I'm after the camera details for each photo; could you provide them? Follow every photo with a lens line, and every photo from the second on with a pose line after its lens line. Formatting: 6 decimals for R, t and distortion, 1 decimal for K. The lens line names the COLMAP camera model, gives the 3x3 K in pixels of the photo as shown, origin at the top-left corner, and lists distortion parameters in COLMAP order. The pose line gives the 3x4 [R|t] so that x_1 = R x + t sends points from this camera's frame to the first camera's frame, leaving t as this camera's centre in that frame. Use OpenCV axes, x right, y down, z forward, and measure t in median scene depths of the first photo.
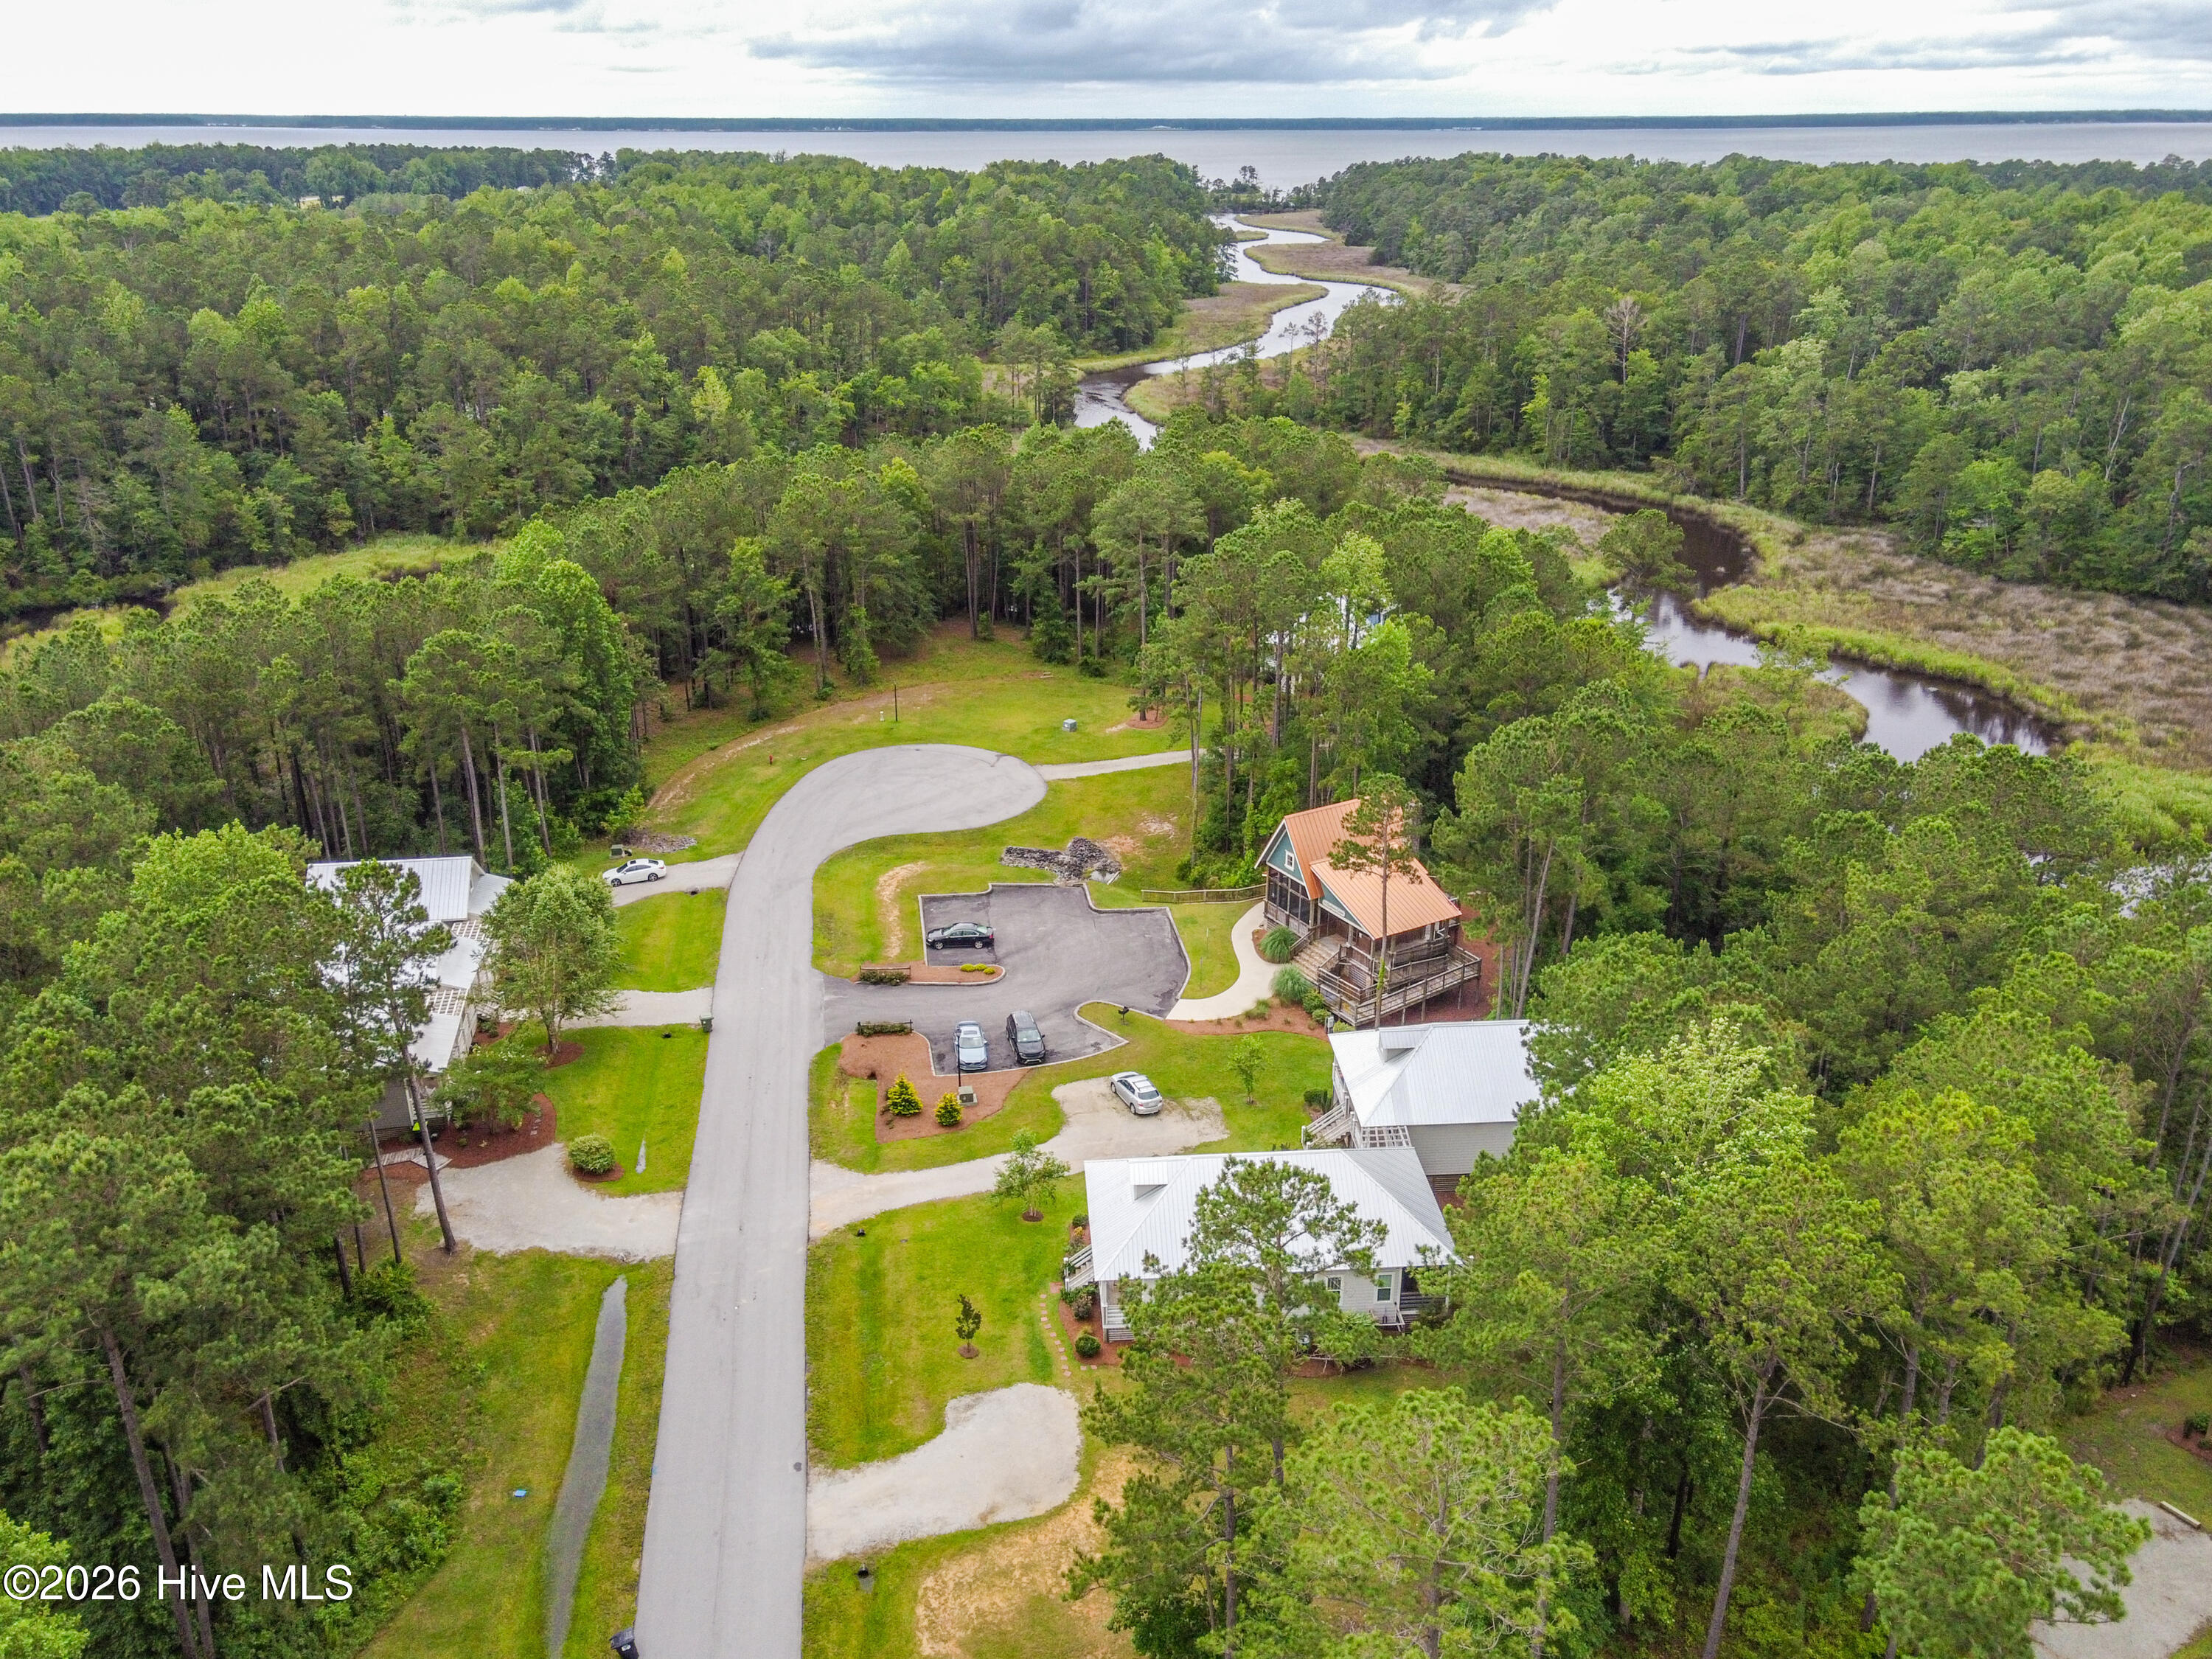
lens RADIAL K [[1728.8, 0, 1106.0], [0, 1728.8, 829.5], [0, 0, 1]] dist [-0.003990, 0.071060]
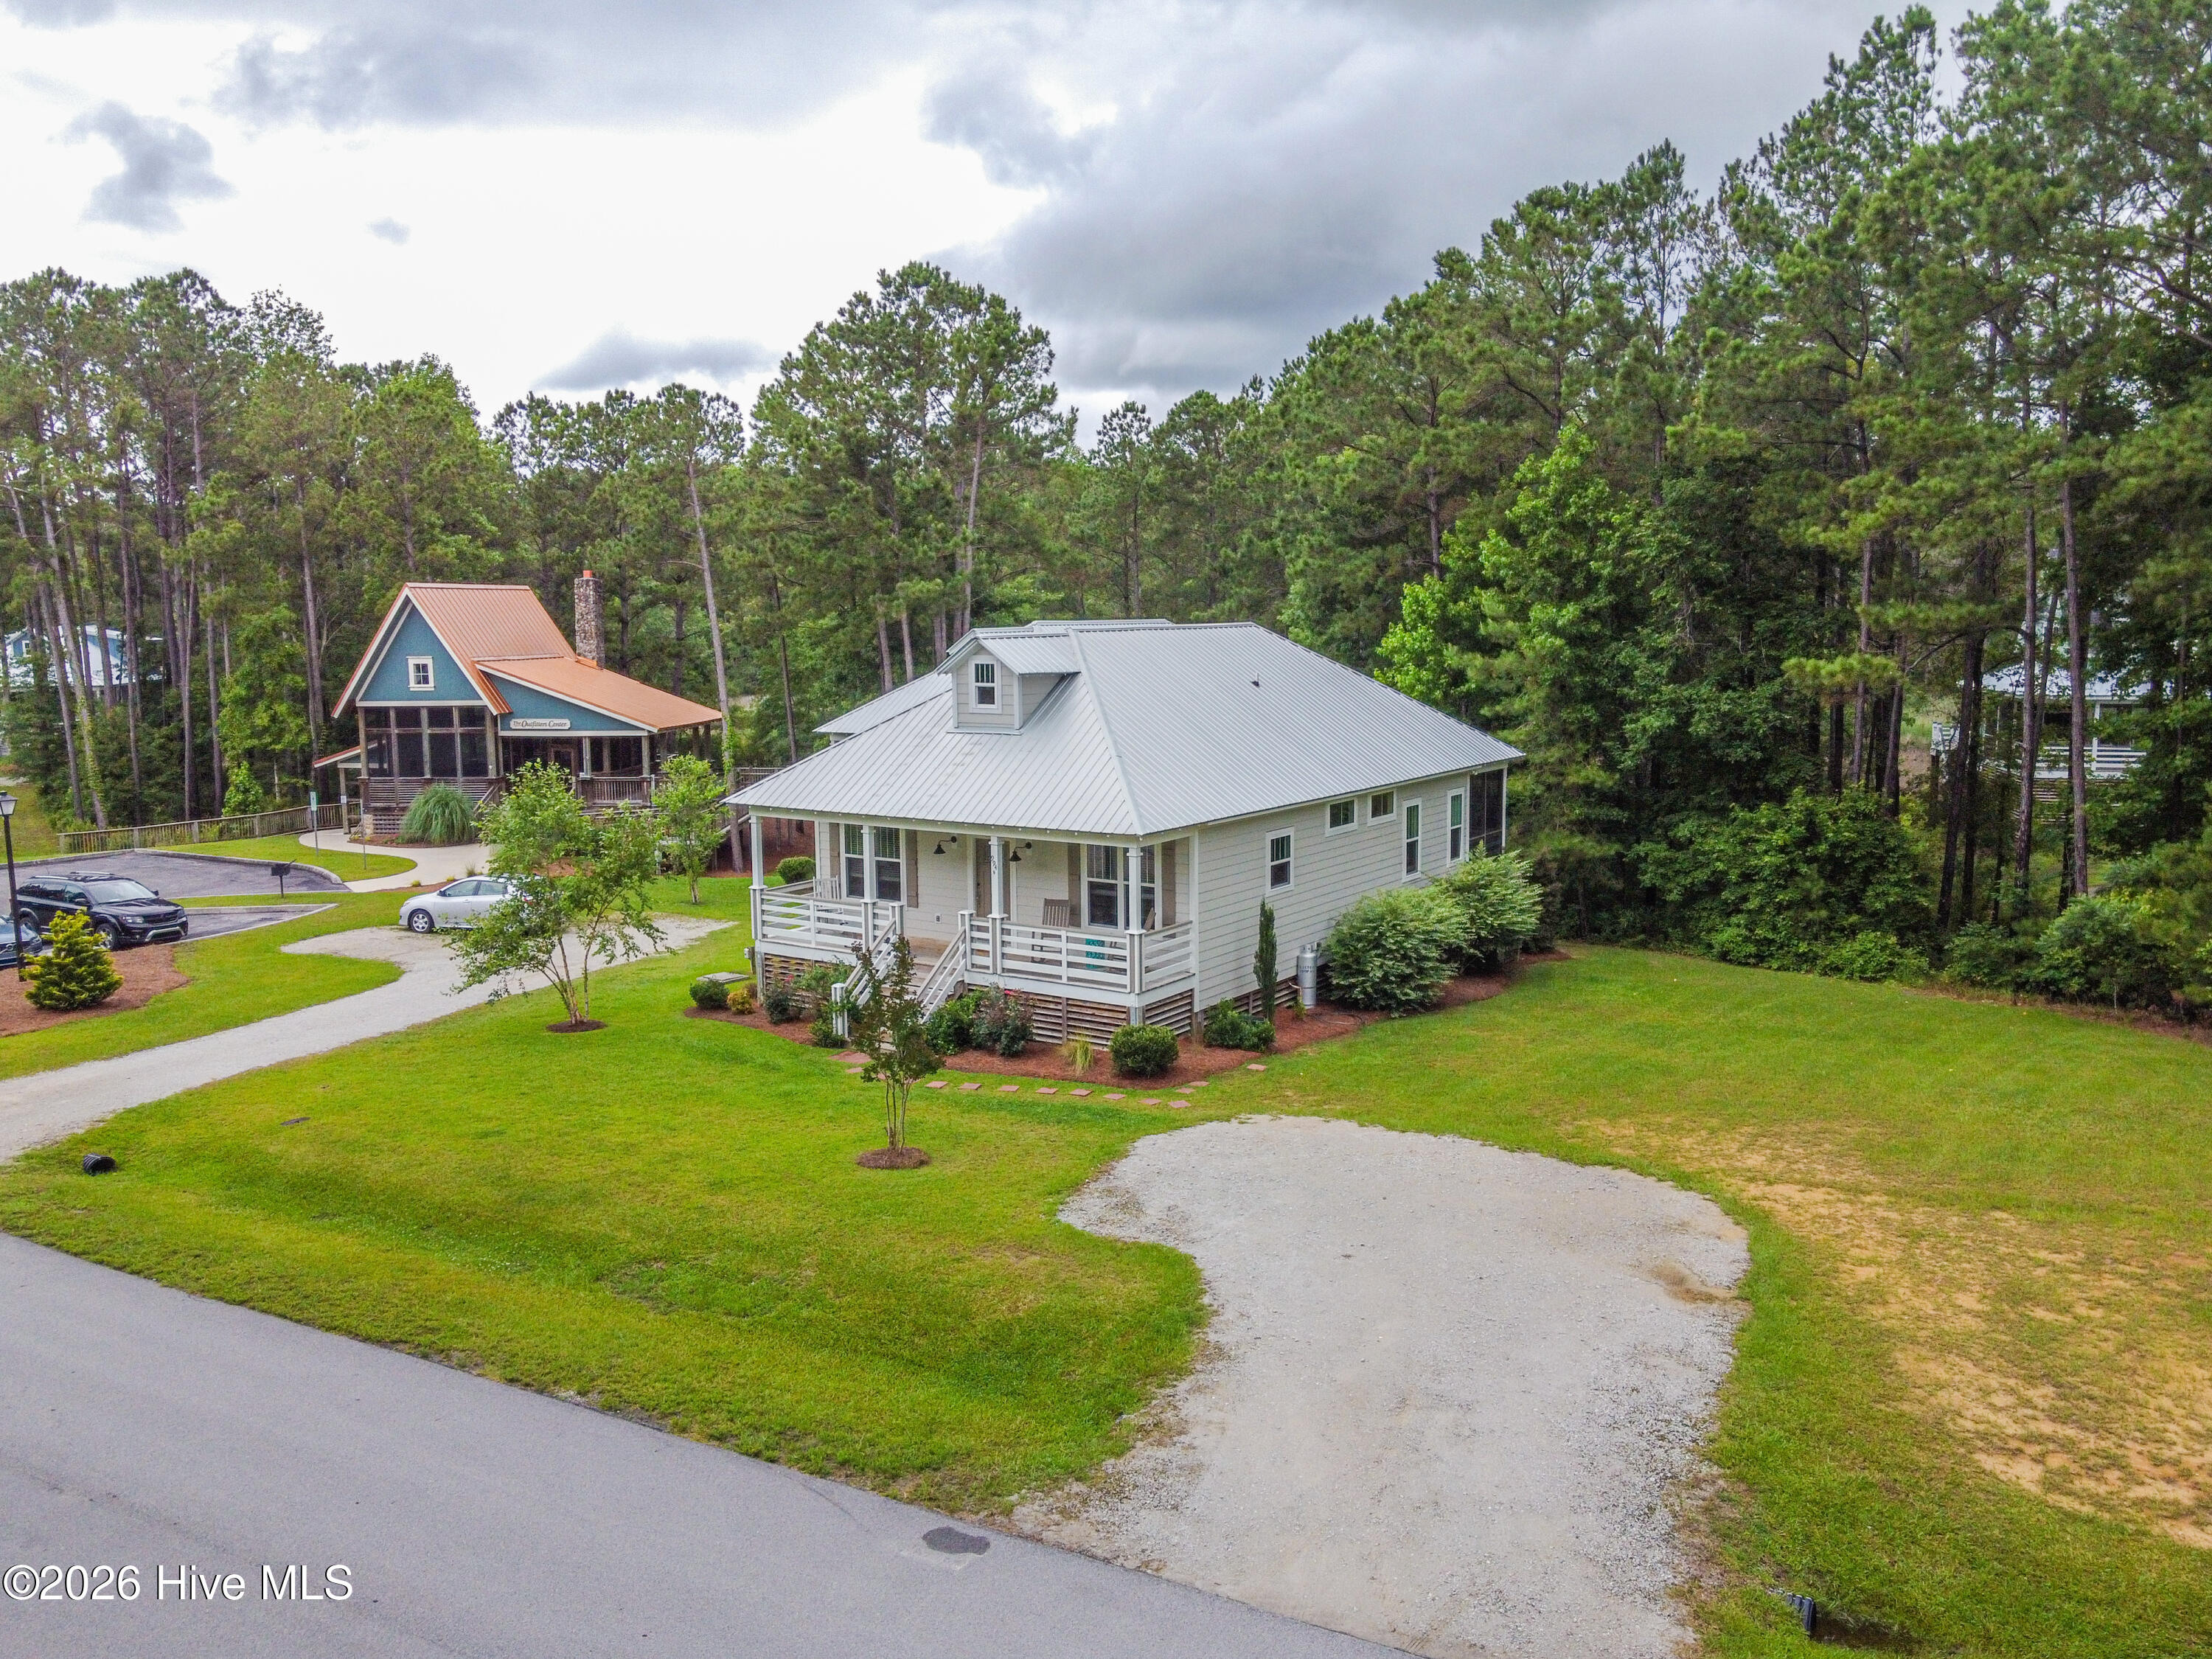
lens RADIAL K [[1692.8, 0, 1106.0], [0, 1692.8, 829.5], [0, 0, 1]] dist [-0.006911, 0.063468]
pose [[0.620908, -0.102138, 0.777201, -0.139109], [0.303946, 0.945278, -0.118597, 0.148093], [-0.722558, 0.309865, 0.617975, 0.391651]]
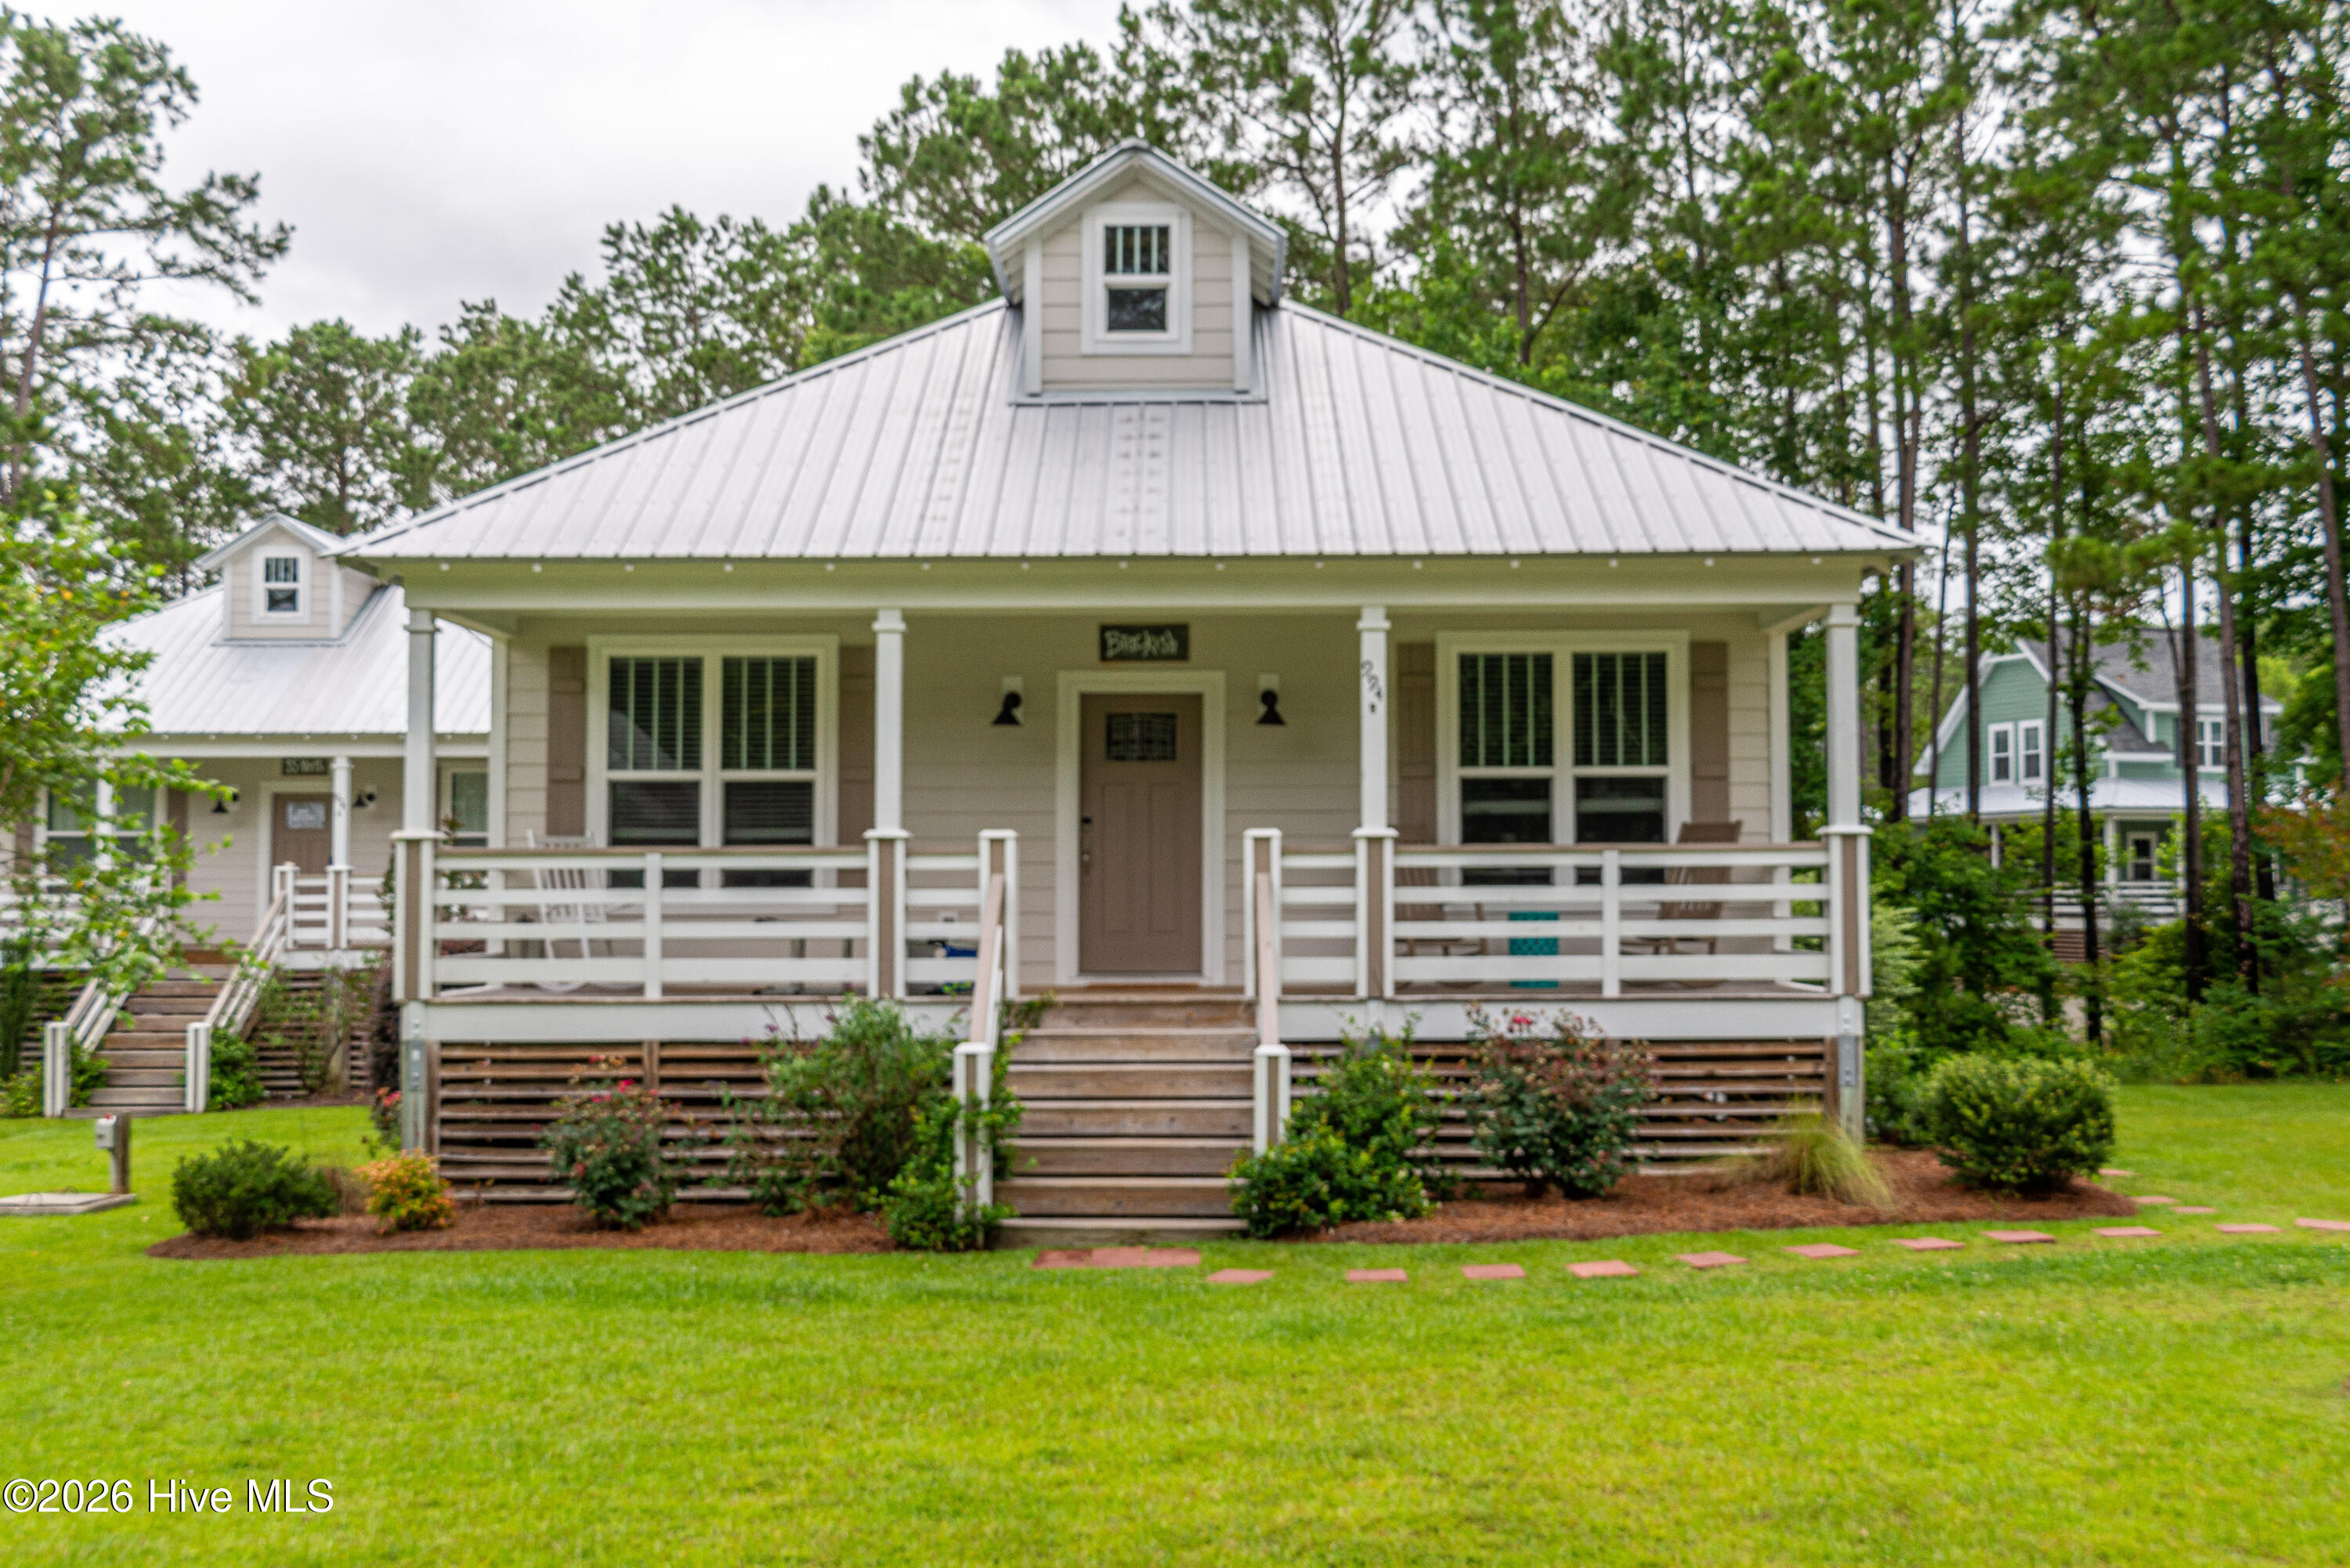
lens RADIAL K [[2293.2, 0, 1117.7], [0, 2293.2, 788.6], [0, 0, 1]] dist [-0.000038, -0.004011]
pose [[0.082988, 0.053363, 0.995121, -0.091784], [0.376131, 0.923031, -0.080865, 0.132884], [-0.922843, 0.381006, 0.056529, 0.522848]]
